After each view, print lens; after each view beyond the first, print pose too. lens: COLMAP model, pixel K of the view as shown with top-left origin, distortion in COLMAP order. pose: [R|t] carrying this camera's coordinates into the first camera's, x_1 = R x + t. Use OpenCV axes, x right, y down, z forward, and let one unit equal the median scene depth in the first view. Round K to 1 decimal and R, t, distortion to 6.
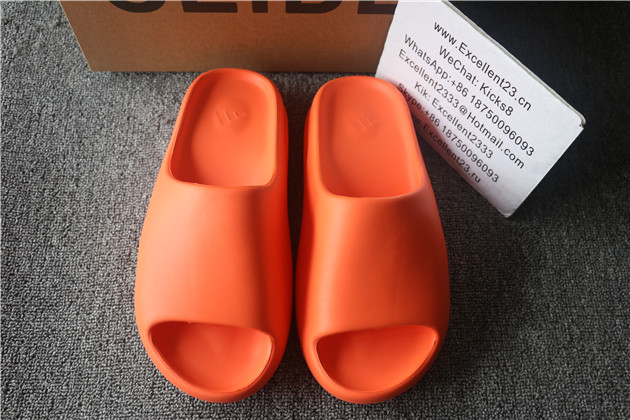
lens RADIAL K [[648.2, 0, 311.7], [0, 648.2, 223.4], [0, 0, 1]] dist [-0.093141, 0.195150]
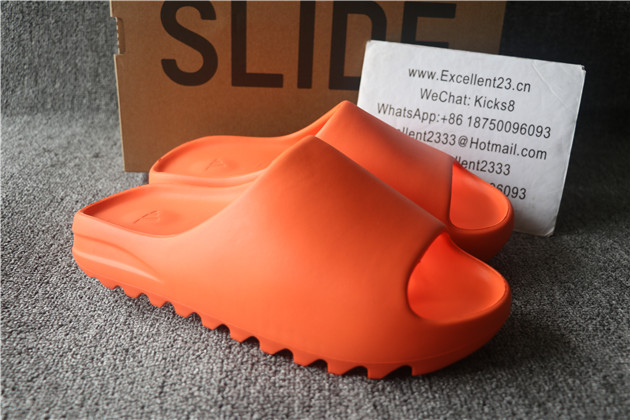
lens RADIAL K [[648.2, 0, 311.7], [0, 648.2, 223.4], [0, 0, 1]] dist [-0.093141, 0.195150]
pose [[0.999386, -0.000802, 0.035014, -0.109752], [0.023405, 0.759022, -0.650644, 0.555022], [-0.026055, 0.651064, 0.758575, 0.355223]]
